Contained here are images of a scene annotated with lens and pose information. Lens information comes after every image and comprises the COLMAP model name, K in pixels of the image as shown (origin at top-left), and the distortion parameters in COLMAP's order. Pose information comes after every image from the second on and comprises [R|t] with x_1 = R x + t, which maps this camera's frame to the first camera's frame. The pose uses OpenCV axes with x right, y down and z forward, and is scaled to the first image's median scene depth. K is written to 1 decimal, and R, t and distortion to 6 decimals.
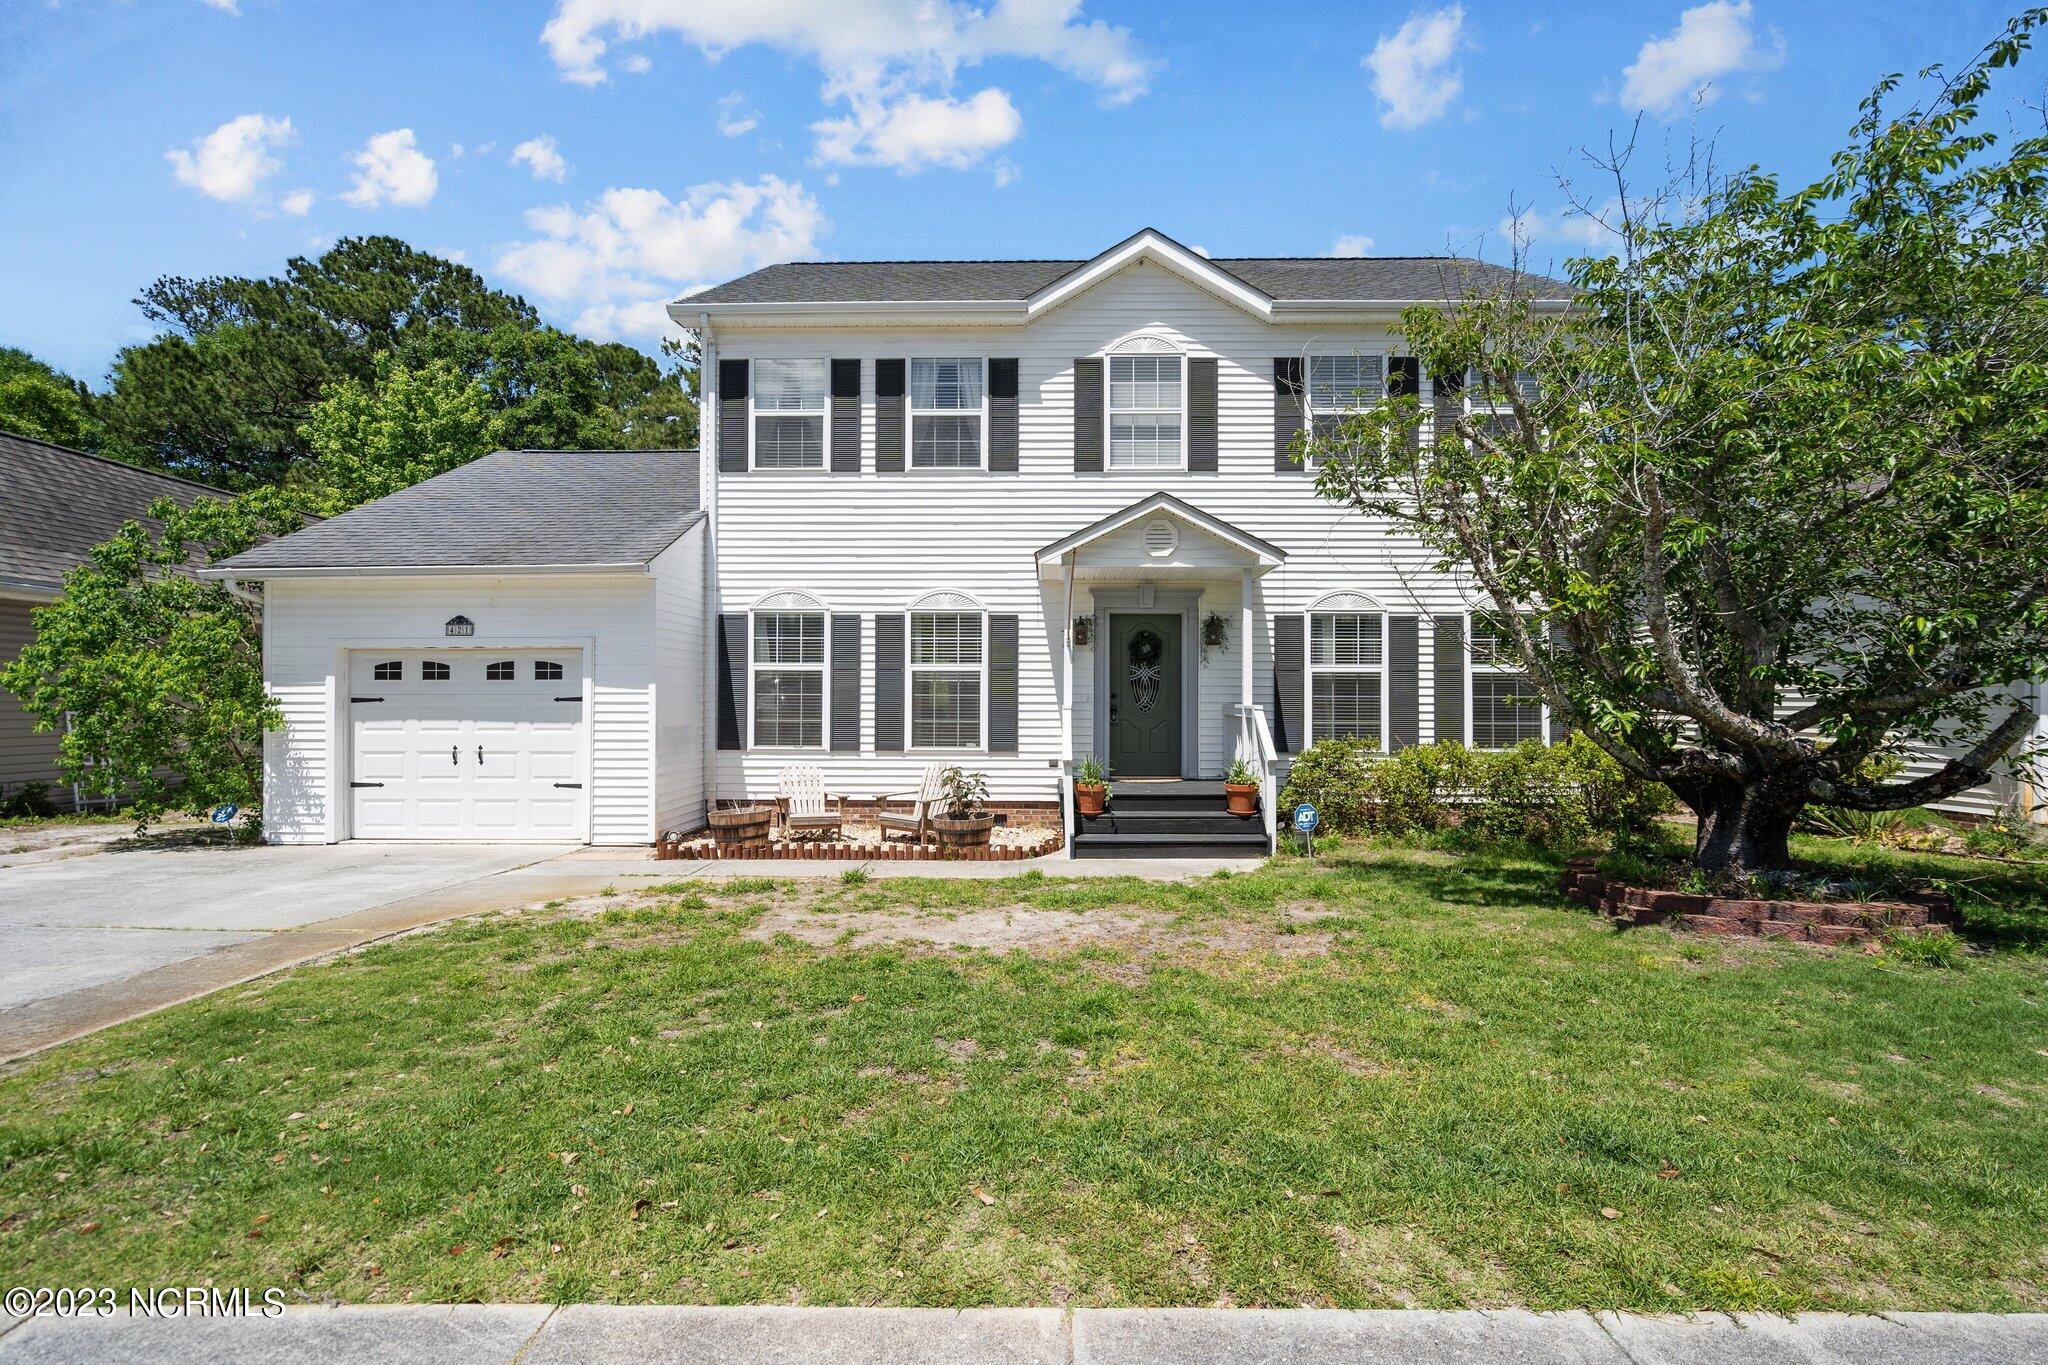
lens RADIAL K [[932.4, 0, 1029.9], [0, 932.4, 679.7], [0, 0, 1]] dist [-0.003538, 0.001250]
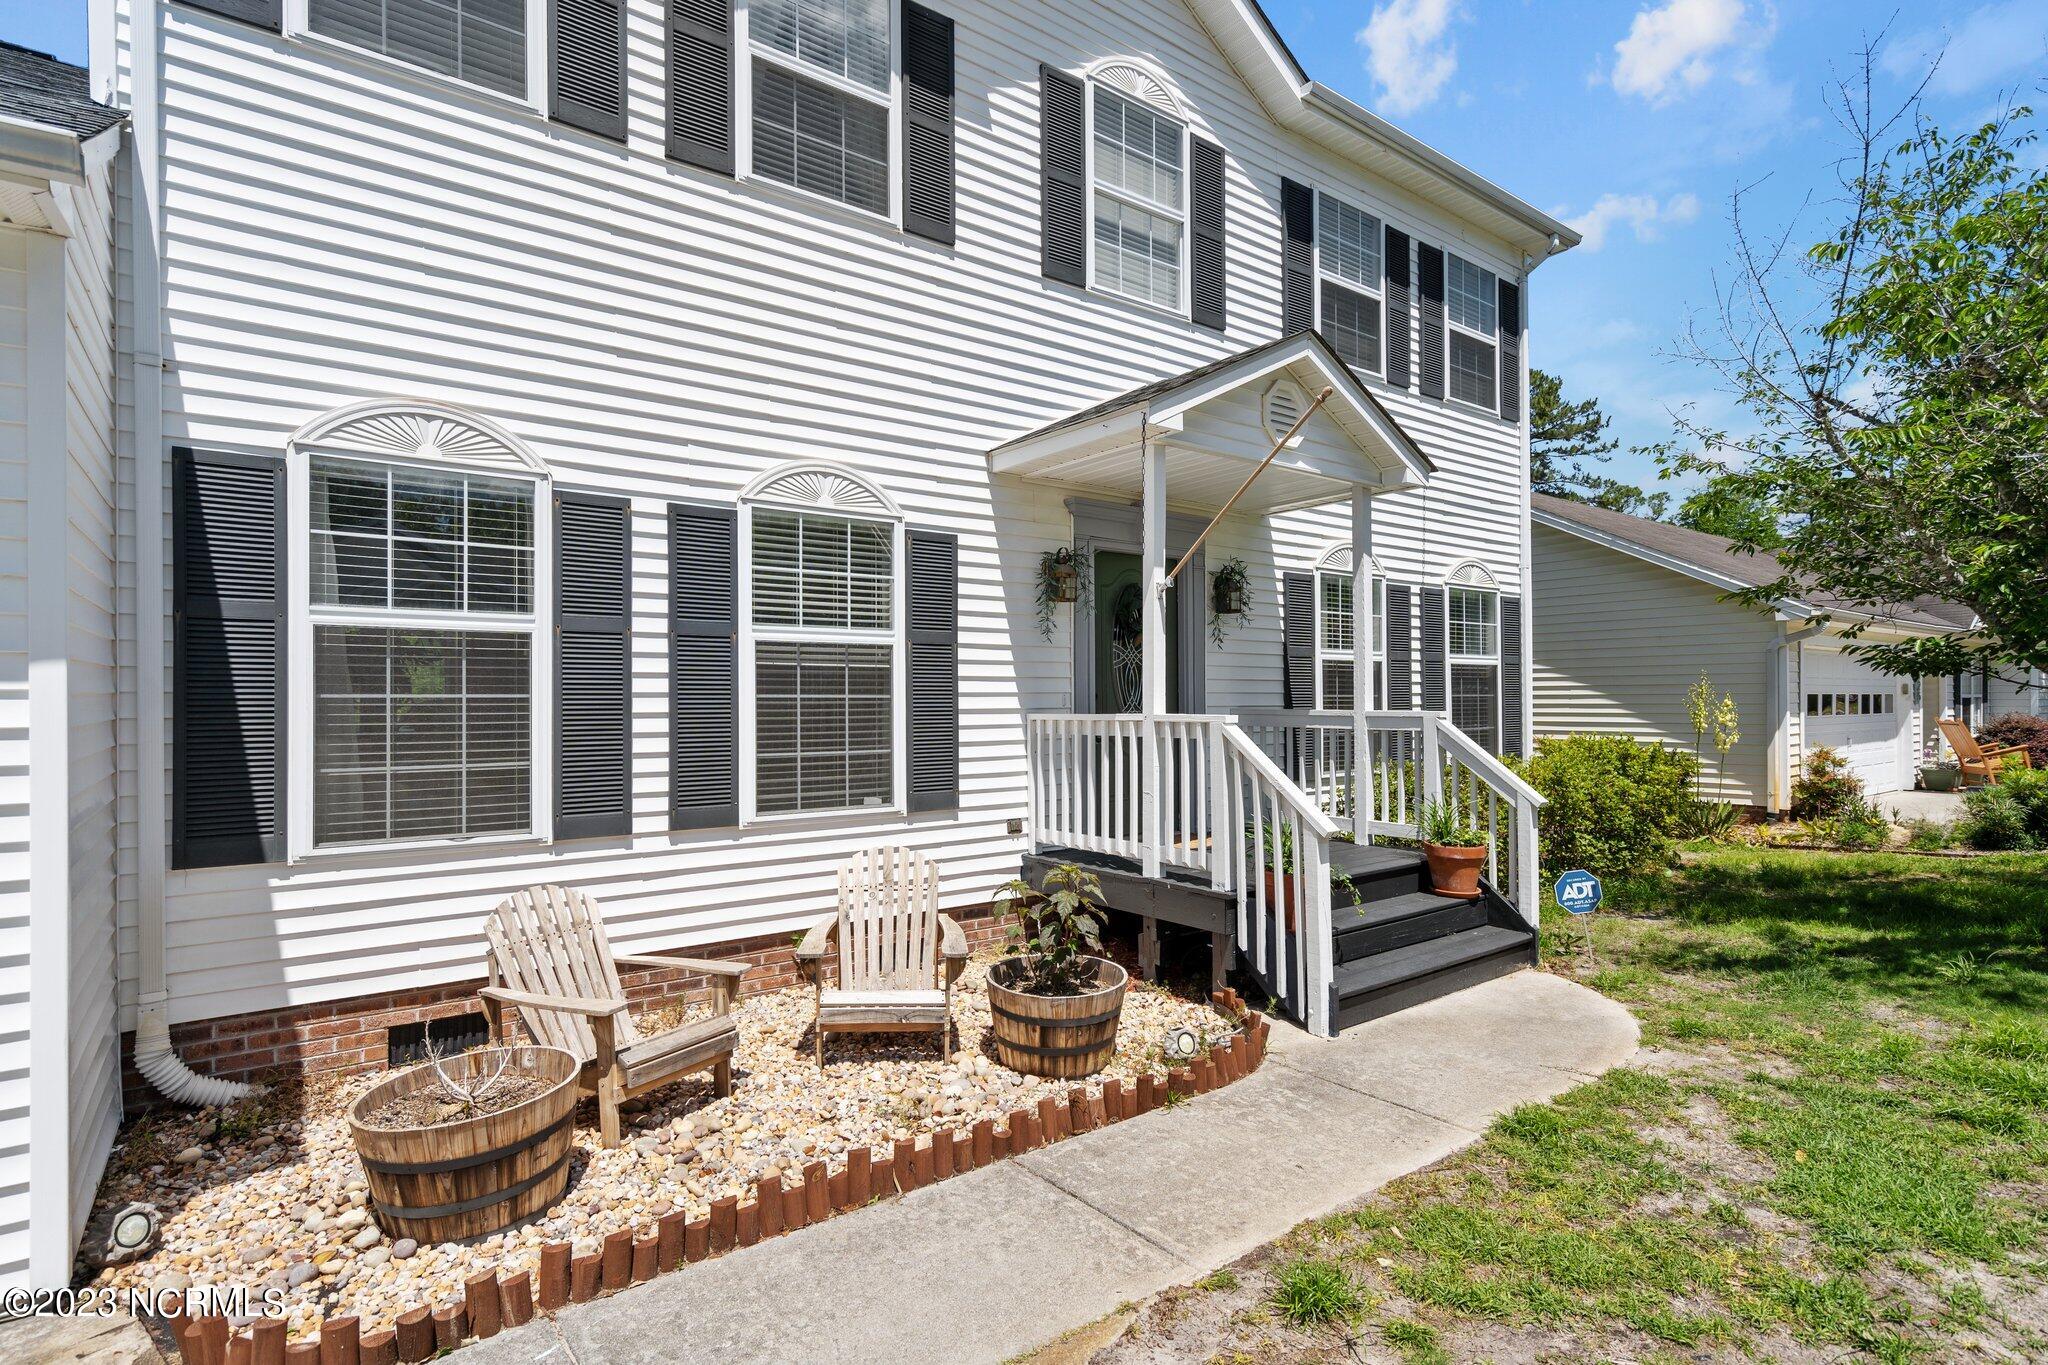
lens RADIAL K [[1022.8, 0, 1025.2], [0, 1022.8, 688.6], [0, 0, 1]] dist [0.003158, -0.000200]
pose [[0.786239, 0.000726, 0.617922, -0.323136], [-0.008085, 0.999926, 0.009113, 0.007514], [-0.617870, -0.012161, 0.786186, 0.544699]]
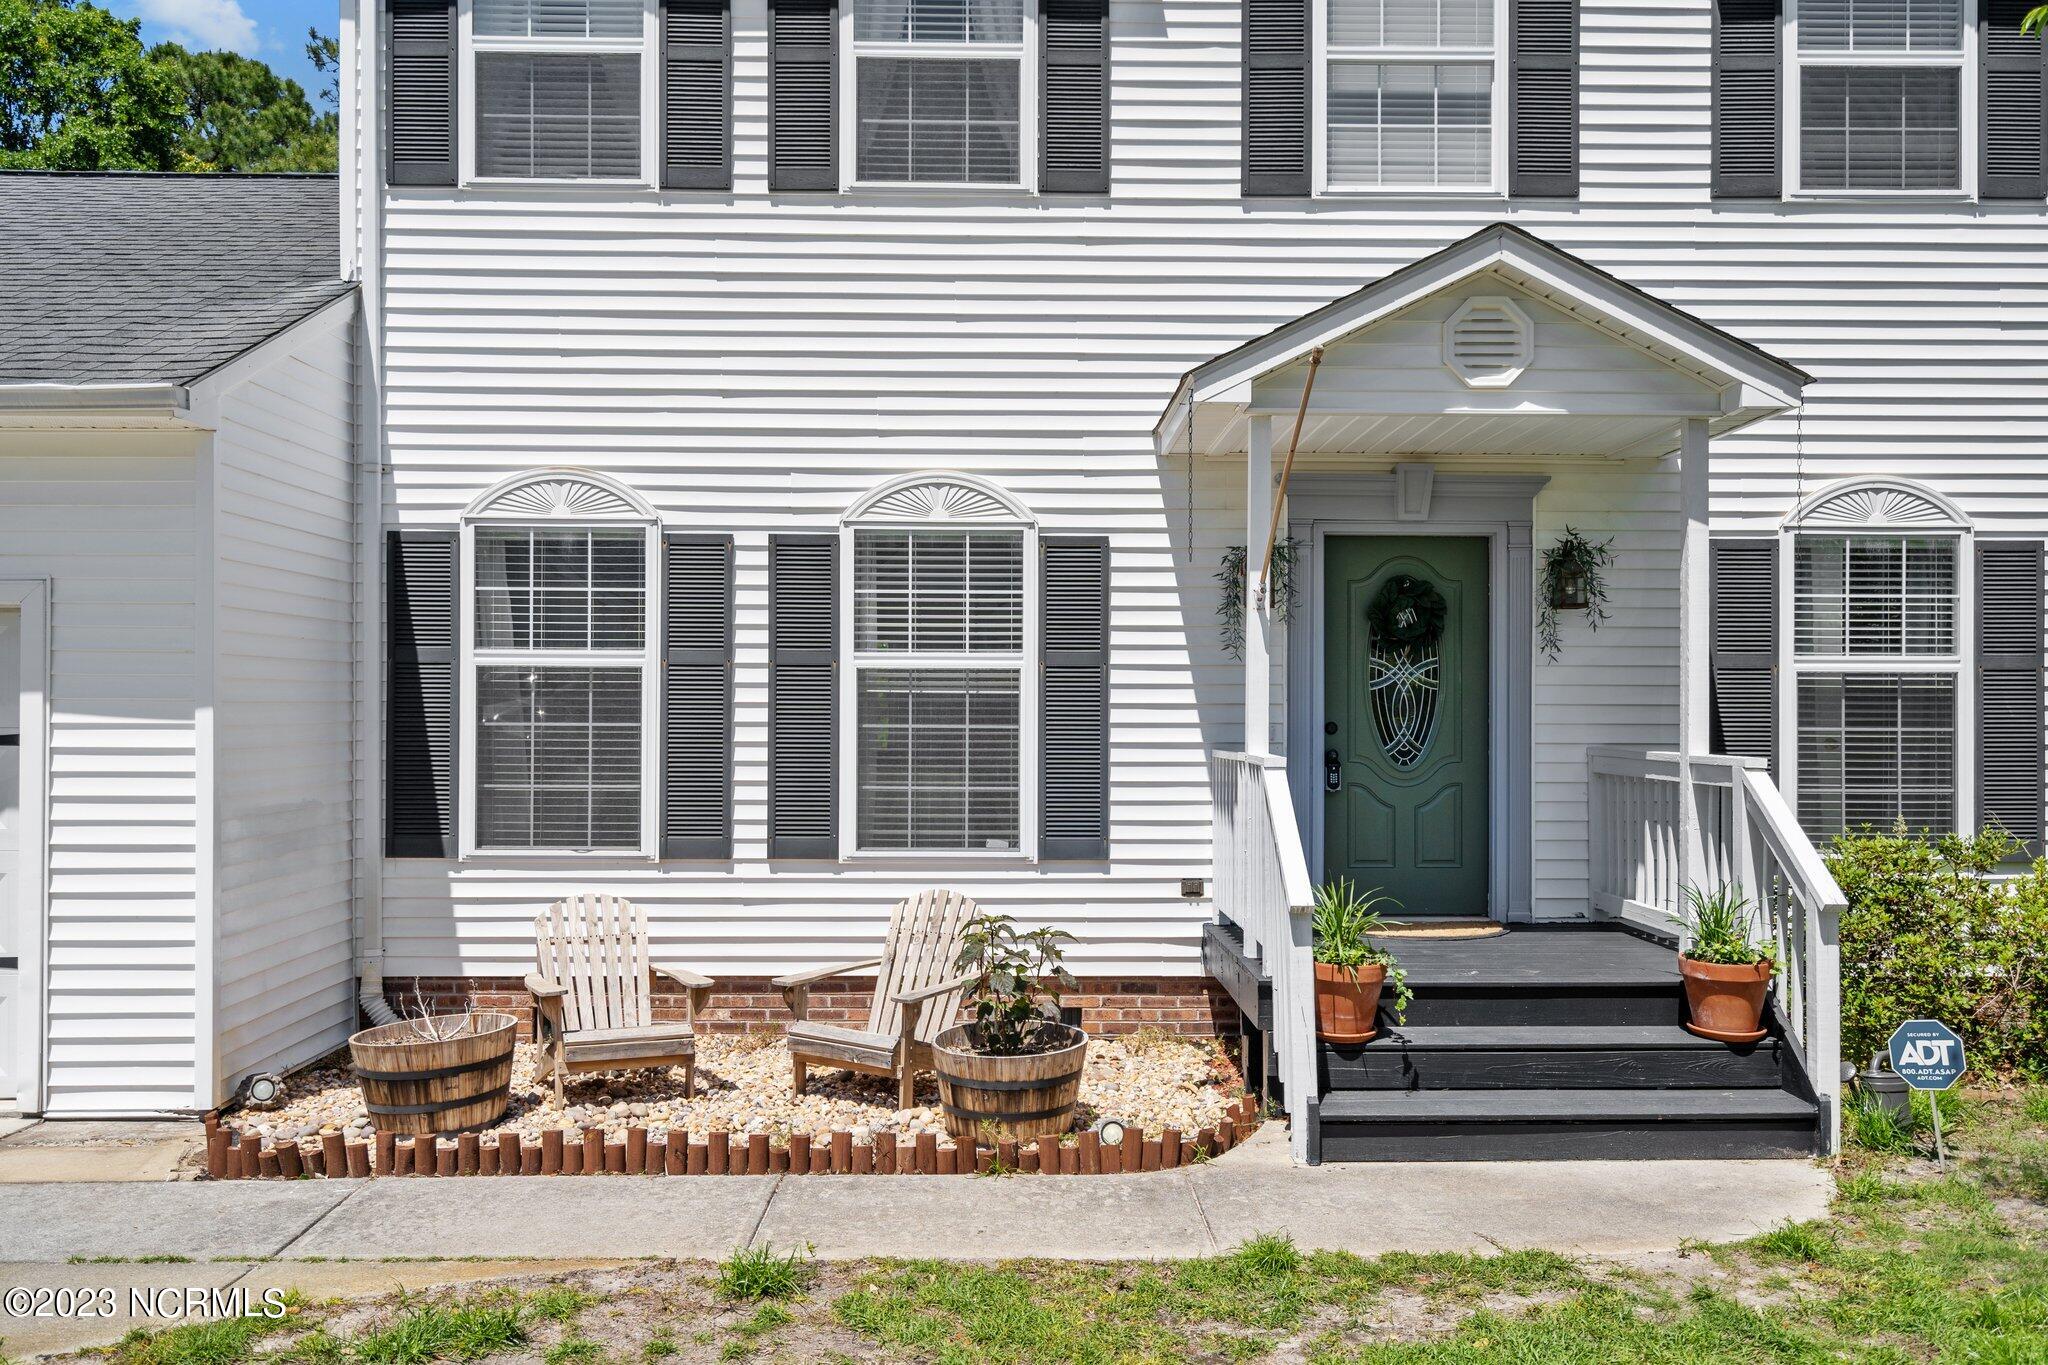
lens RADIAL K [[1574.8, 0, 1030.7], [0, 1574.8, 699.7], [0, 0, 1]] dist [0.013354, -0.006270]
pose [[0.999256, 0.000895, 0.038547, -0.075608], [-0.001431, 0.999902, 0.013901, -0.005337], [-0.038531, -0.013946, 0.999160, 0.287790]]
